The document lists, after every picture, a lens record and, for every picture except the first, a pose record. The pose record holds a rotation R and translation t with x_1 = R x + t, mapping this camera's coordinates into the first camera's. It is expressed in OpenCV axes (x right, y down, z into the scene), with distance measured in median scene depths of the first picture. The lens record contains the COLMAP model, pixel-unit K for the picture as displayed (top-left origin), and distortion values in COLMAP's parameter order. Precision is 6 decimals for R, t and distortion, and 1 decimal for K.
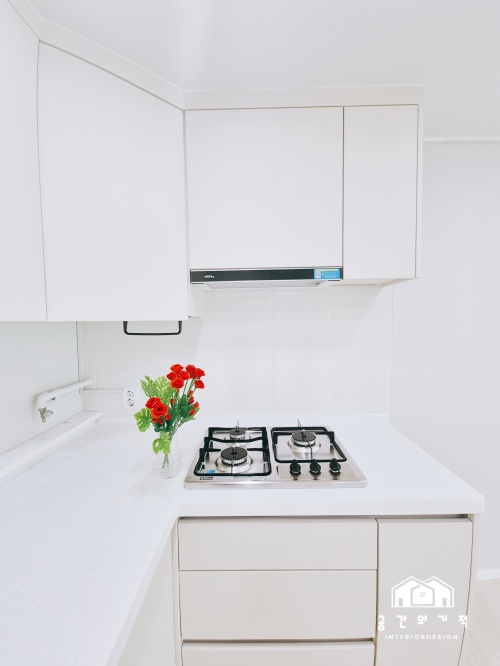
lens RADIAL K [[271.3, 0, 250.4], [0, 271.3, 334.4], [0, 0, 1]] dist [0.004463, -0.000802]
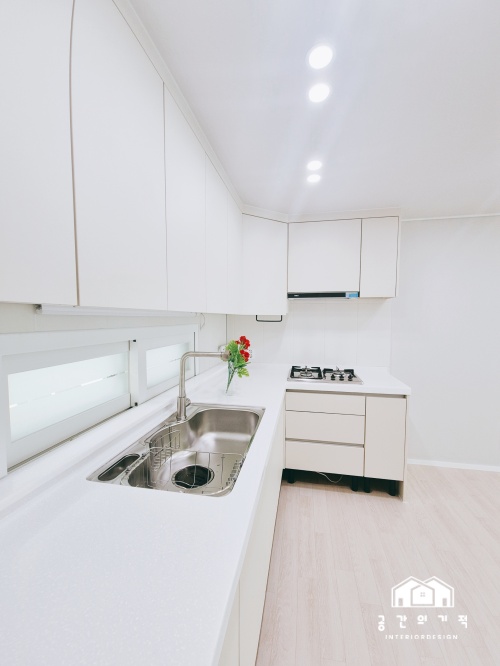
lens RADIAL K [[271.3, 0, 251.2], [0, 271.3, 335.2], [0, 0, 1]] dist [0.004463, -0.000802]
pose [[0.984134, 0.030262, -0.174826, -0.118640], [-0.028654, 0.999521, 0.011713, 0.096696], [0.175097, -0.006518, 0.984530, -1.274307]]
